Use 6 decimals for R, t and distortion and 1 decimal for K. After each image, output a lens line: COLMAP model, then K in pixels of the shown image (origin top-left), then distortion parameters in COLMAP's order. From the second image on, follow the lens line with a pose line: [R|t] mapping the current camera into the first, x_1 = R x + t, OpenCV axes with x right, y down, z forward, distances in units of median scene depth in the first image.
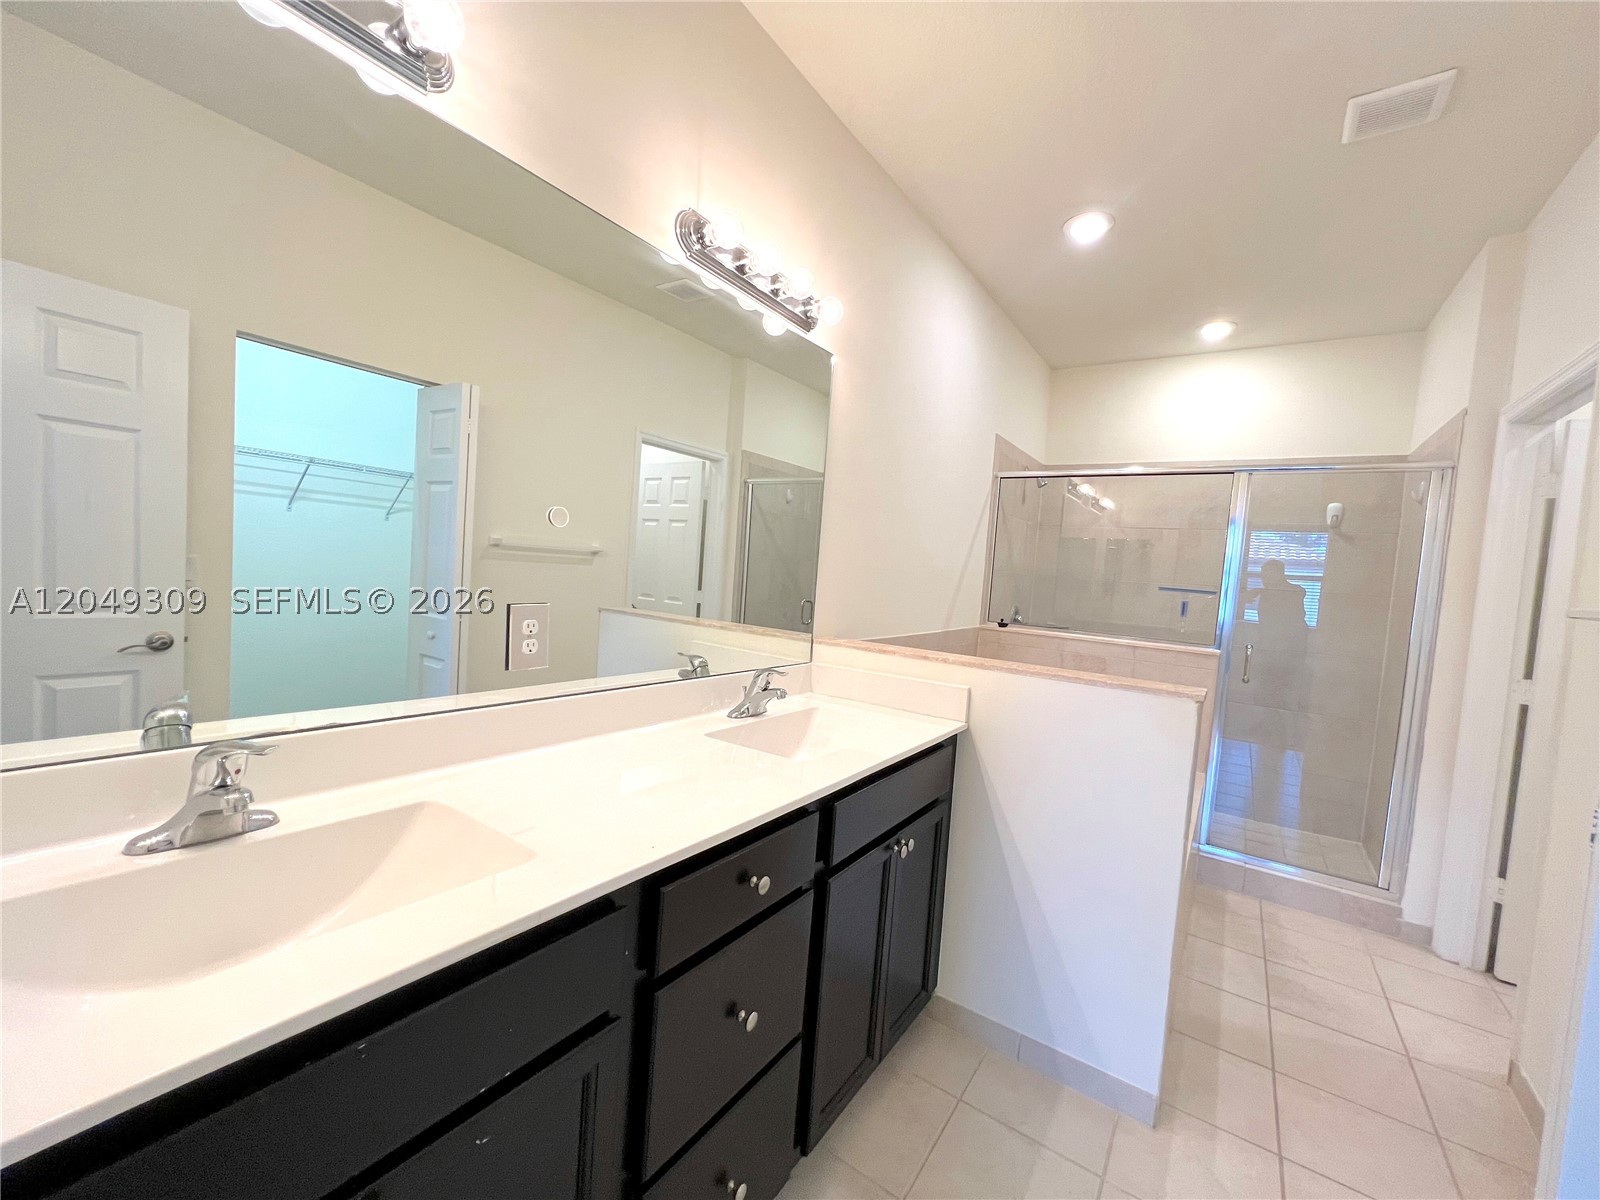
lens RADIAL K [[635.9, 0, 805.5], [0, 635.9, 605.7], [0, 0, 1]] dist [-0.002556, 0.000849]
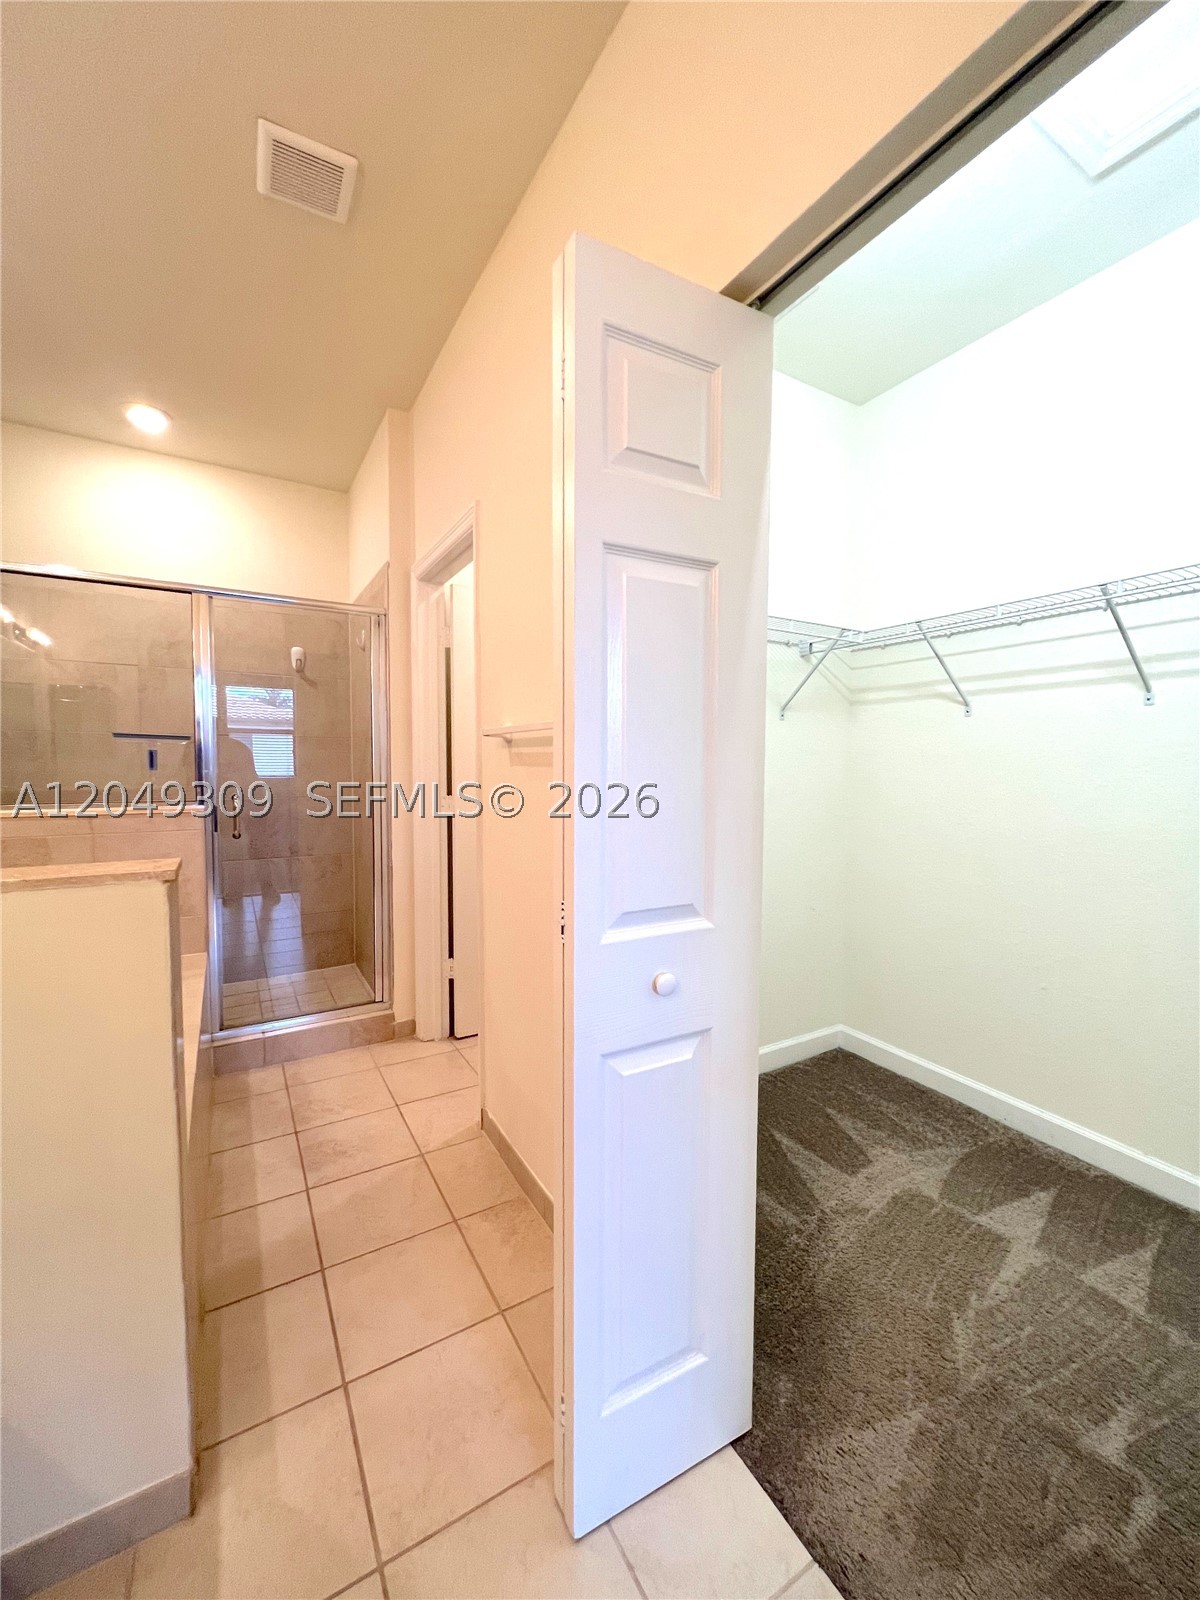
lens RADIAL K [[635.9, 0, 594.6], [0, 635.9, 799.5], [0, 0, 1]] dist [-0.002556, 0.000849]
pose [[0.429174, -0.121257, 0.895046, 0.131574], [0.076749, 0.992259, 0.097626, 0.021483], [-0.899955, 0.026796, 0.435158, 0.179670]]
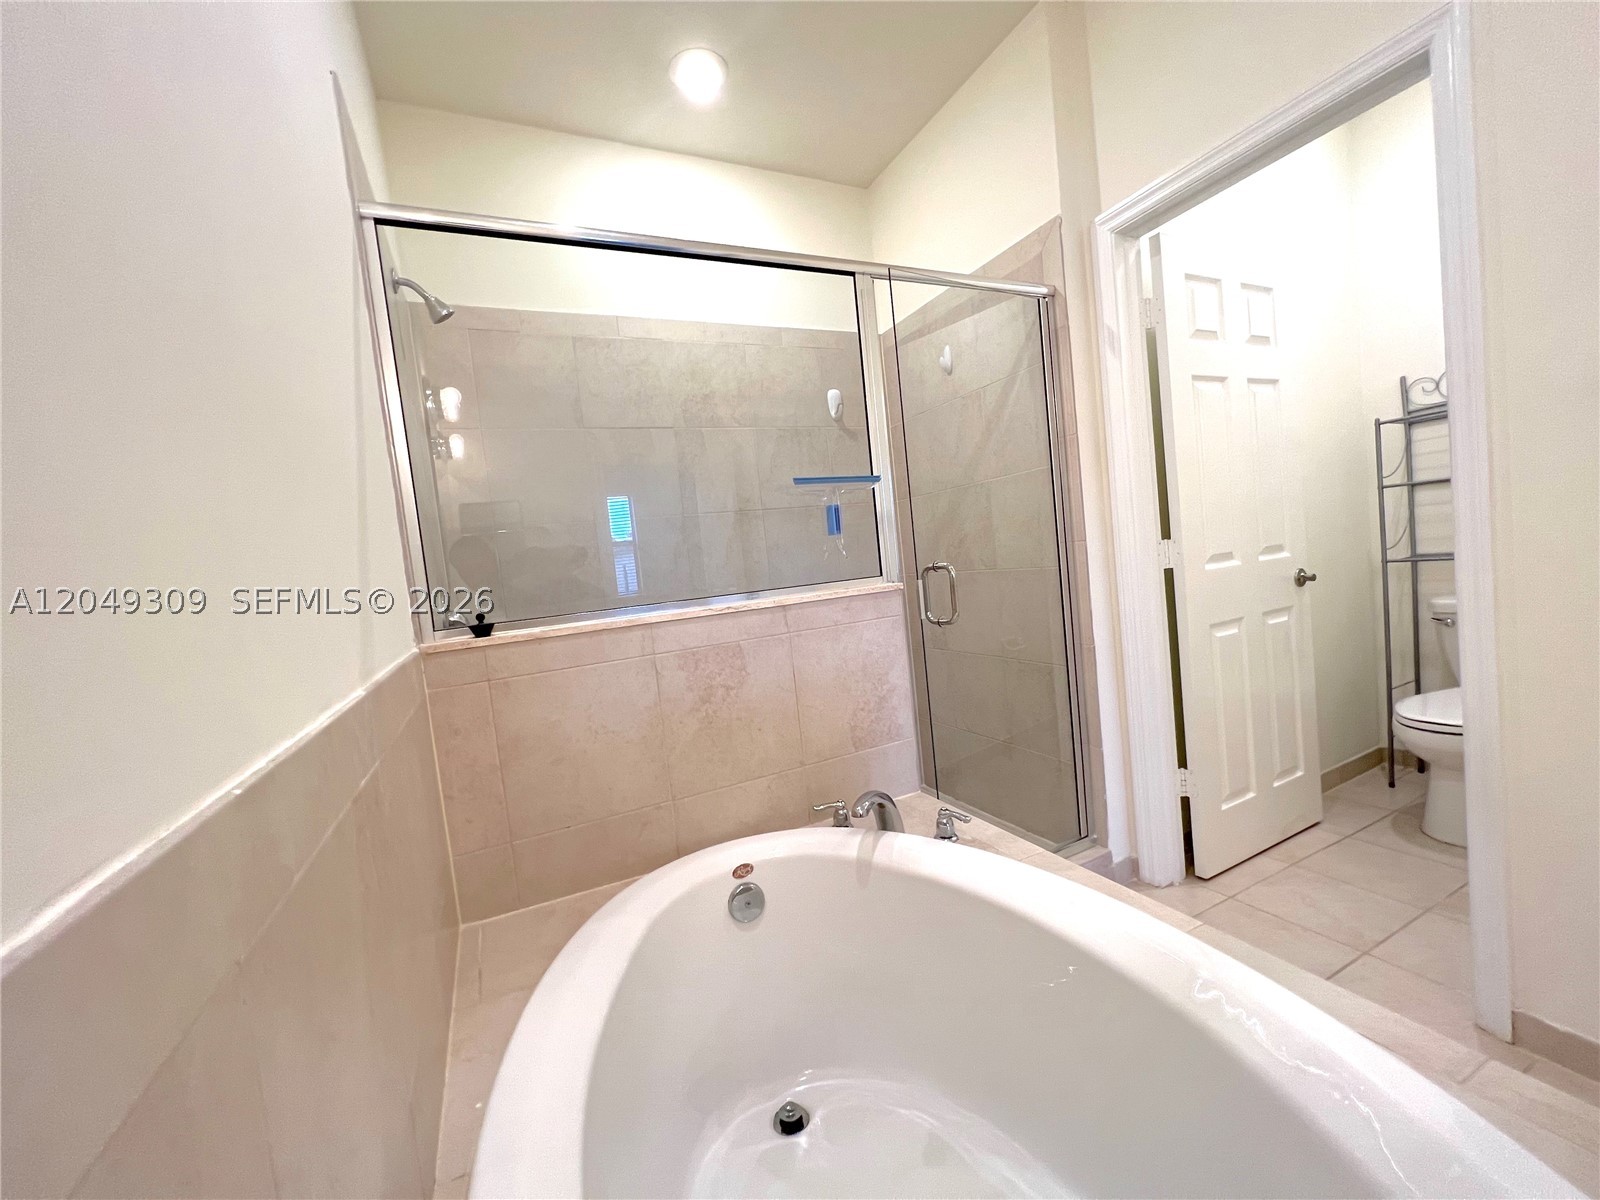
lens RADIAL K [[635.9, 0, 797.7], [0, 635.9, 605.3], [0, 0, 1]] dist [-0.002556, 0.000849]
pose [[0.484977, -0.178909, 0.856031, 0.111839], [0.191437, 0.976828, 0.095698, 0.020527], [-0.853316, 0.117465, 0.507989, 0.860732]]
